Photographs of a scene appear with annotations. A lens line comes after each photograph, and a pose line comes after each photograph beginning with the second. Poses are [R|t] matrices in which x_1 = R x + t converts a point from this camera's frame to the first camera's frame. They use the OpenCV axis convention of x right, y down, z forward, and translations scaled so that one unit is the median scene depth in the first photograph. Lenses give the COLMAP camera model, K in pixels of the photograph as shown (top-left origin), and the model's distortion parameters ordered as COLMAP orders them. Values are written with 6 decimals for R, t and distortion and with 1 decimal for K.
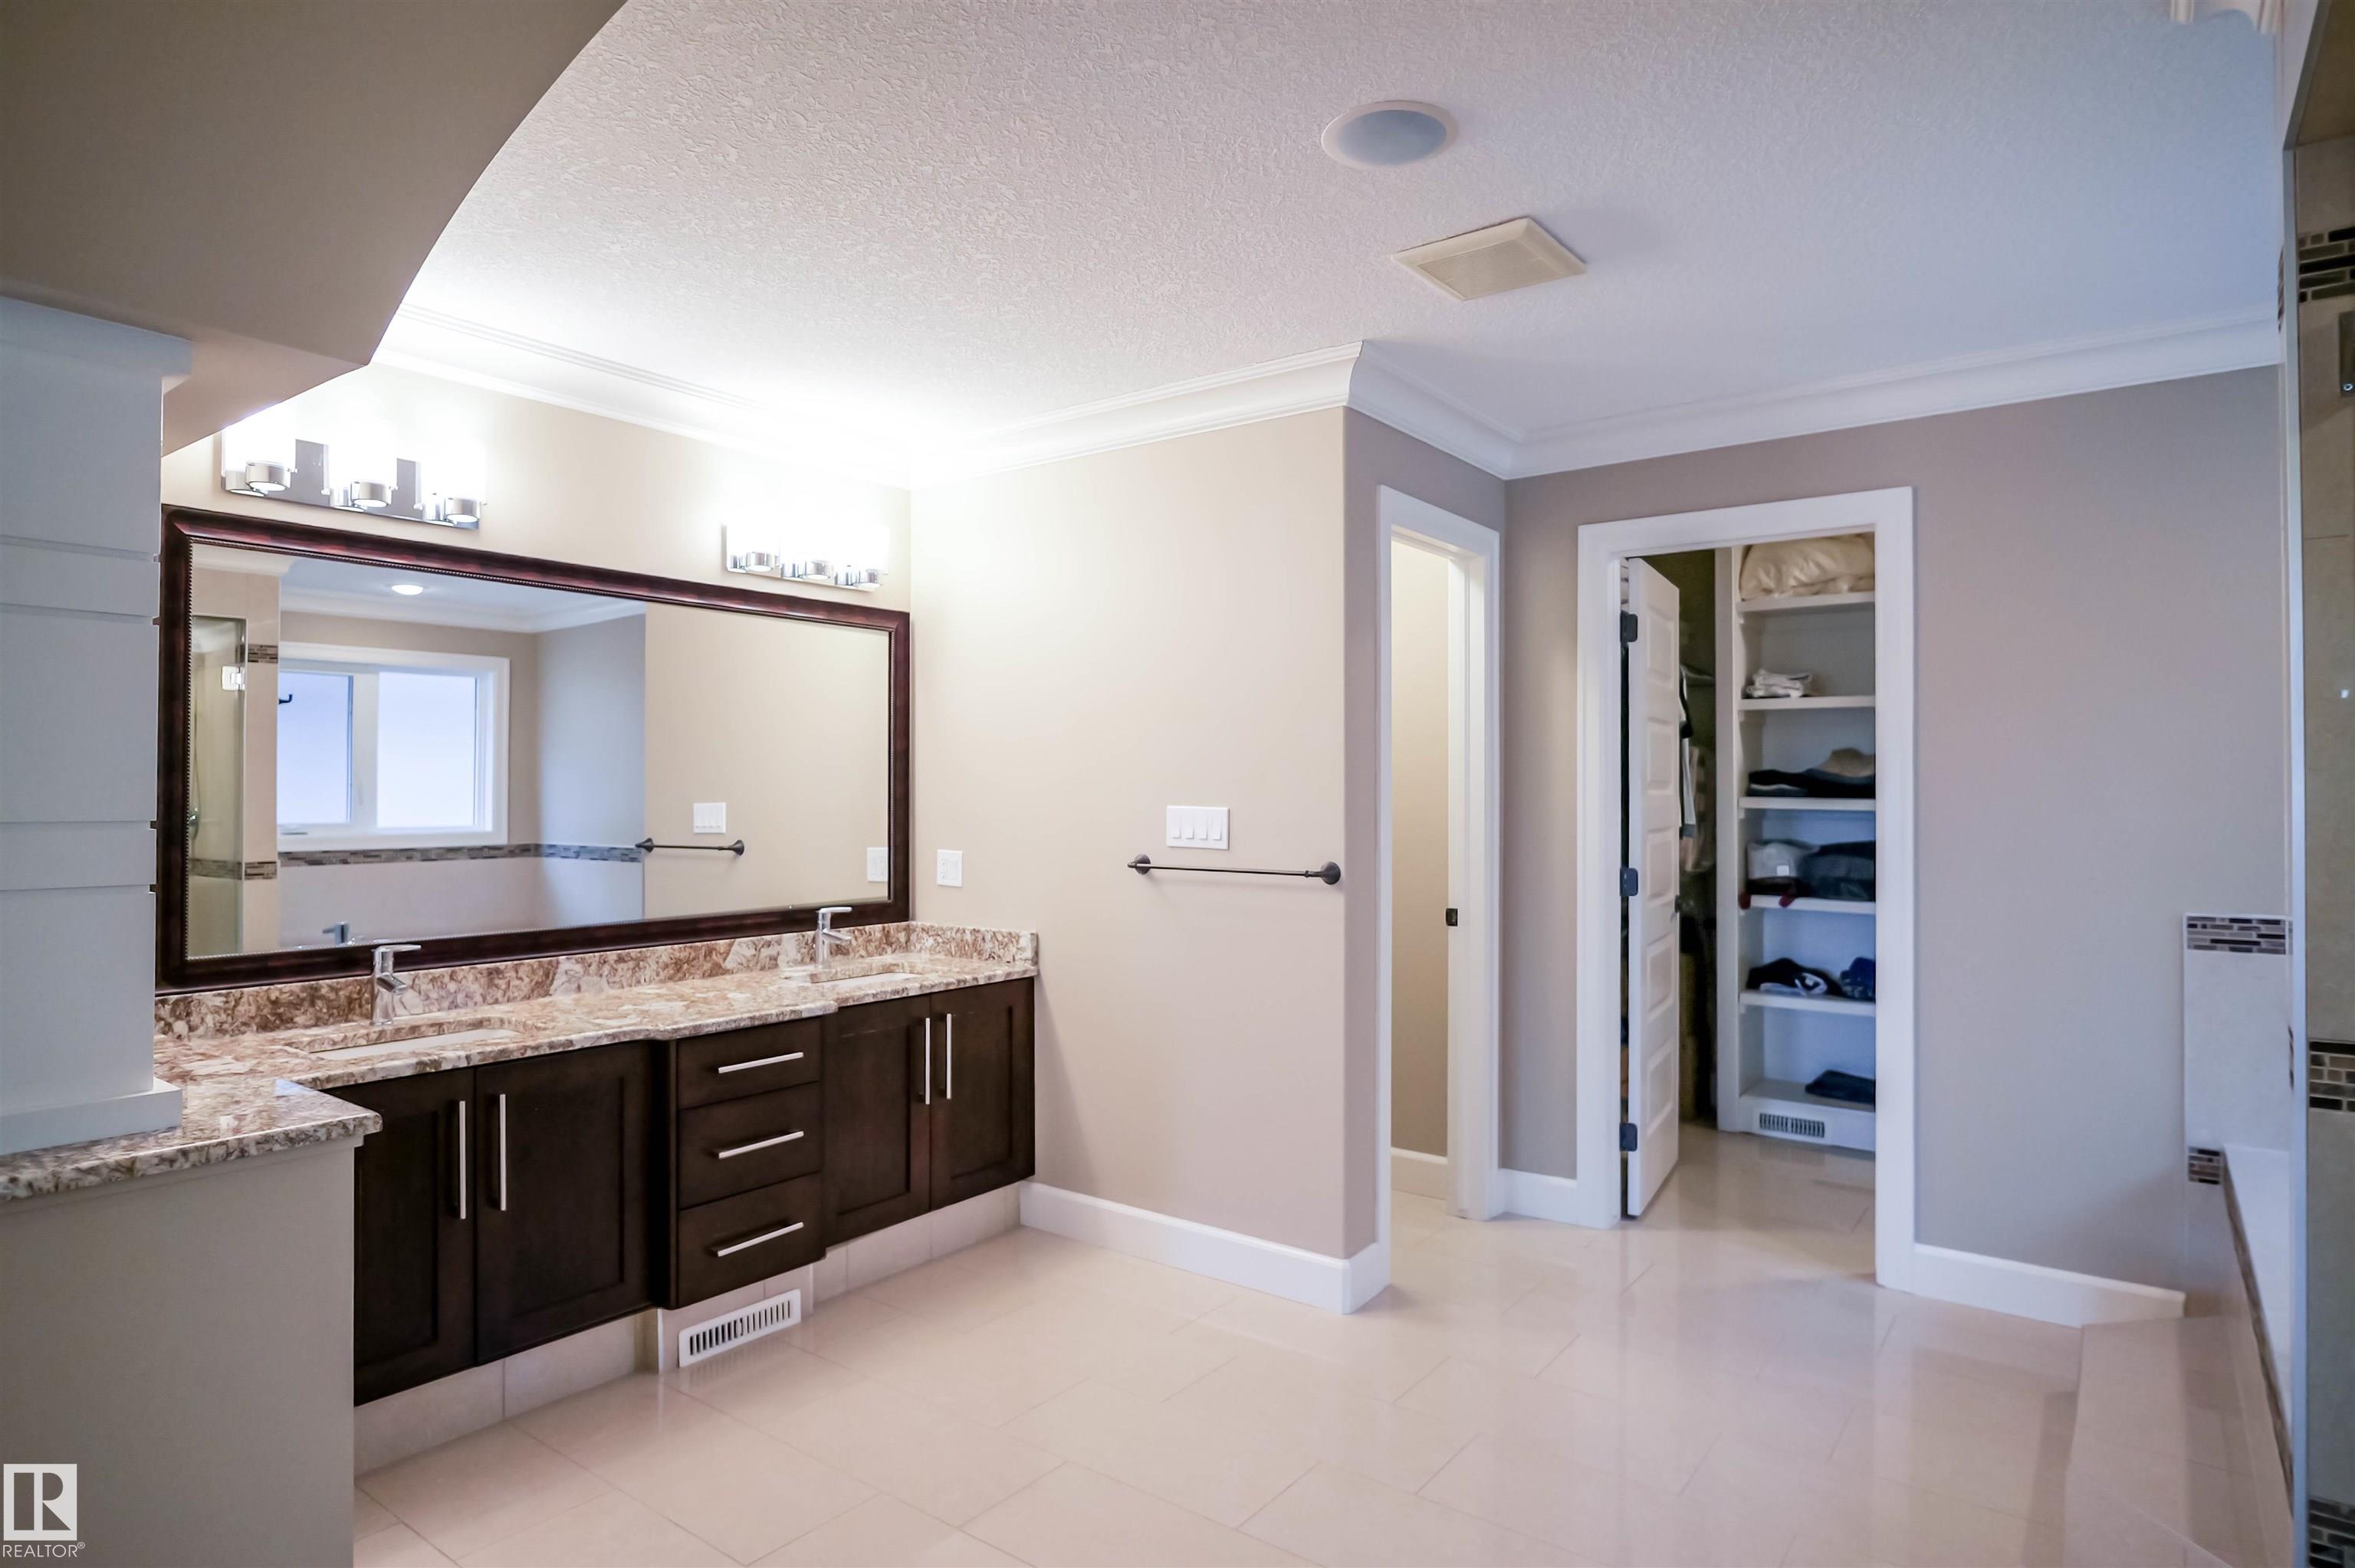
lens RADIAL K [[1311.0, 0, 1177.5], [0, 1311.0, 784.0], [0, 0, 1]] dist [-0.000552, -0.000316]
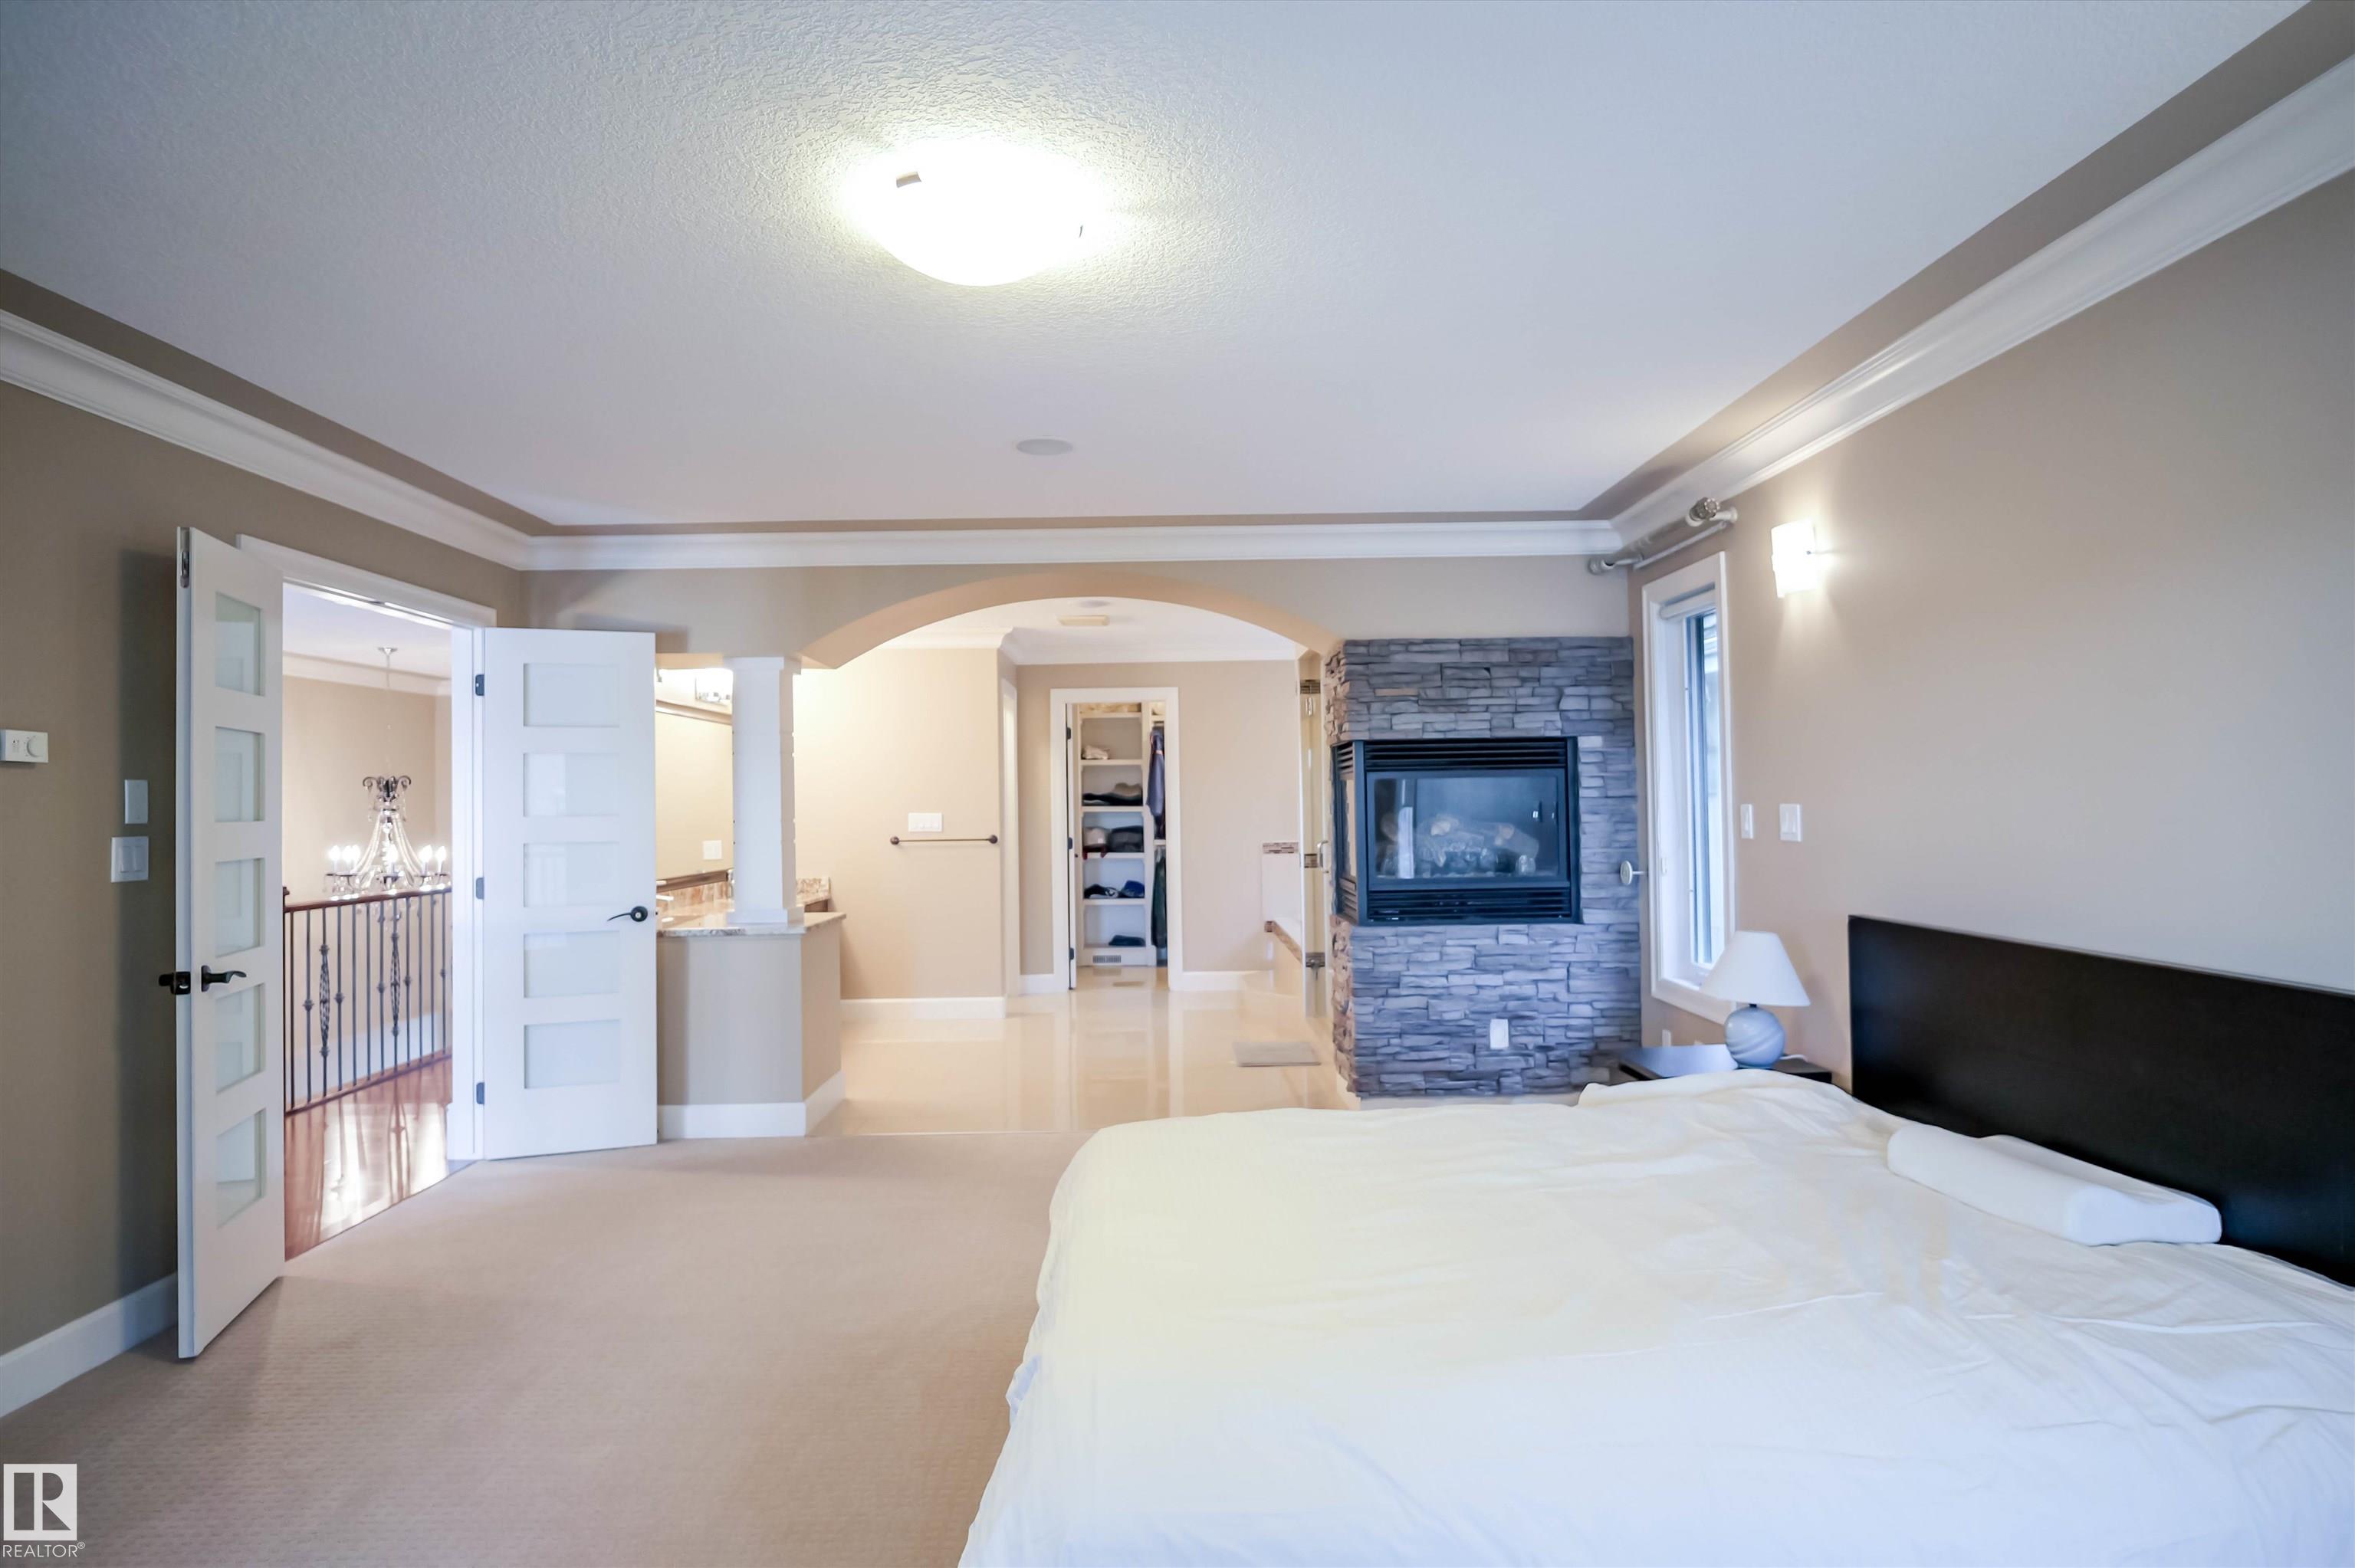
lens RADIAL K [[1245.3, 0, 1168.4], [0, 1245.3, 778.5], [0, 0, 1]] dist [-0.017170, 0.000973]
pose [[0.798190, -0.002857, 0.602399, -0.683789], [0.015151, 0.999768, -0.015333, -0.002589], [-0.602215, 0.021366, 0.798048, -0.699717]]
